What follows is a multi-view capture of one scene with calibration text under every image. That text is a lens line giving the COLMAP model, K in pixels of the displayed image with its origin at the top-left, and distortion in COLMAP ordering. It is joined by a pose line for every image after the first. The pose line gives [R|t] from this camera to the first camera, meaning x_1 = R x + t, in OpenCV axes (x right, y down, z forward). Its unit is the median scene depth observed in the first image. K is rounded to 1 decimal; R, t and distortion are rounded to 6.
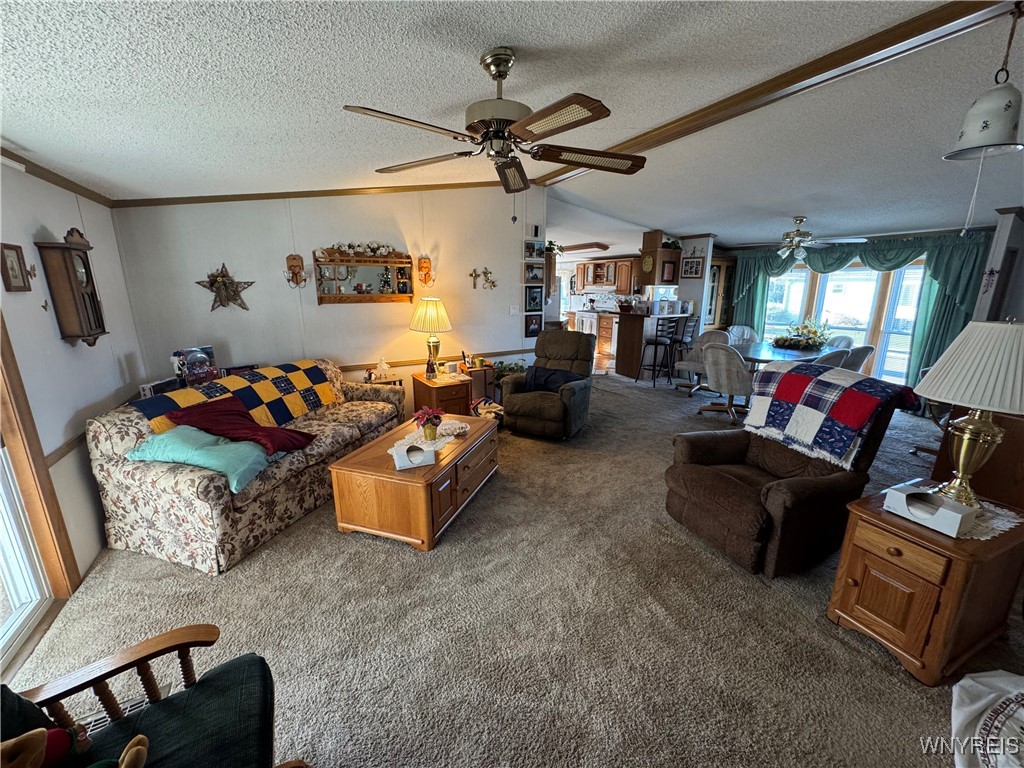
lens RADIAL K [[408.1, 0, 512.0], [0, 408.1, 384.0], [0, 0, 1]] dist [-0.001755, -0.000195]
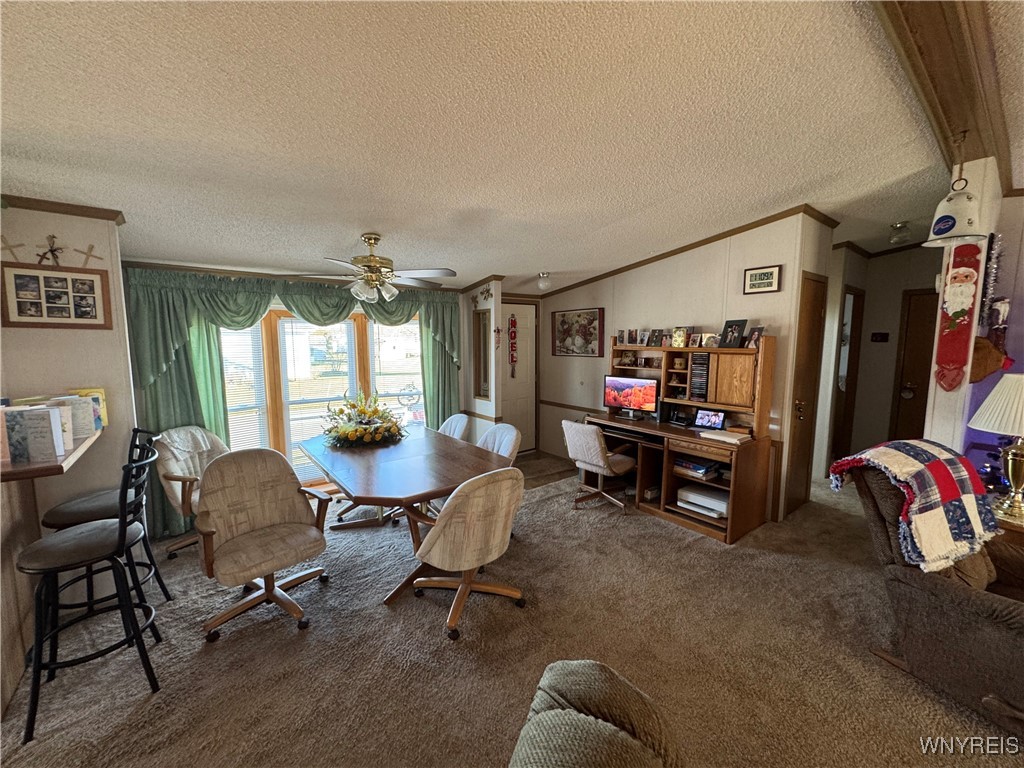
lens RADIAL K [[408.1, 0, 512.0], [0, 408.1, 384.0], [0, 0, 1]] dist [-0.001755, -0.000195]
pose [[-0.170230, -0.115256, 0.978641, 0.034148], [0.231080, 0.960774, 0.153347, -0.158686], [-0.957927, 0.252248, -0.136919, 0.618445]]
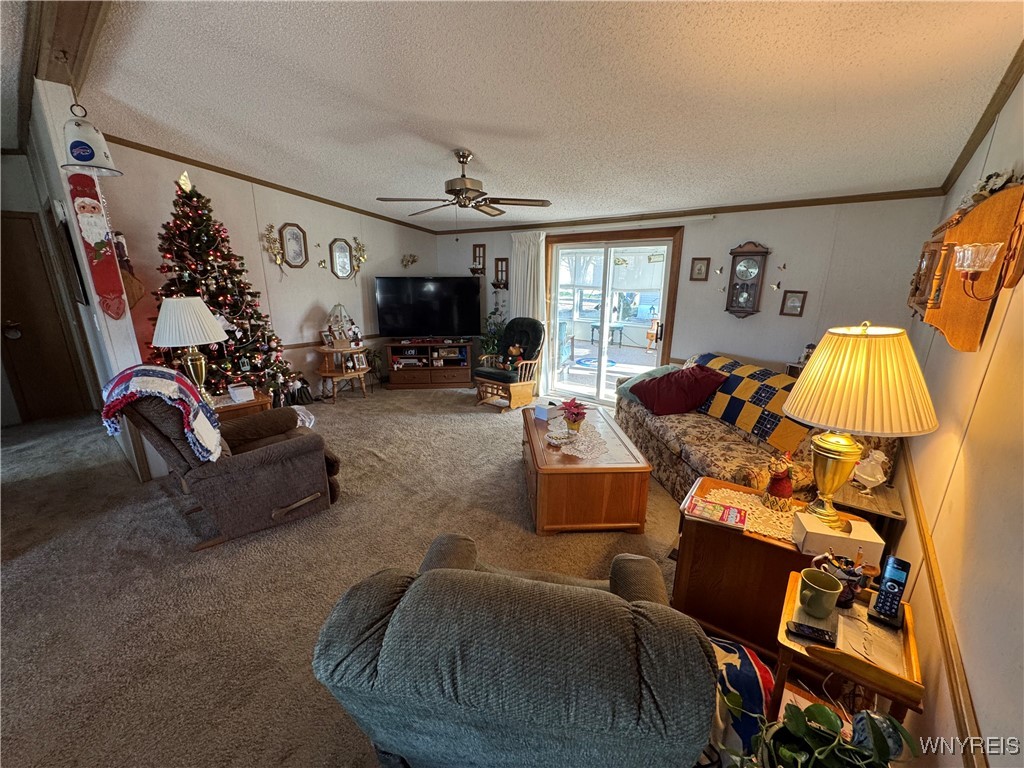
lens RADIAL K [[408.1, 0, 512.0], [0, 408.1, 384.0], [0, 0, 1]] dist [-0.001755, -0.000195]
pose [[-0.931735, 0.091500, -0.351423, 0.111879], [-0.091691, 0.877102, 0.471471, -0.171302], [0.351374, 0.471509, -0.808836, 0.674619]]
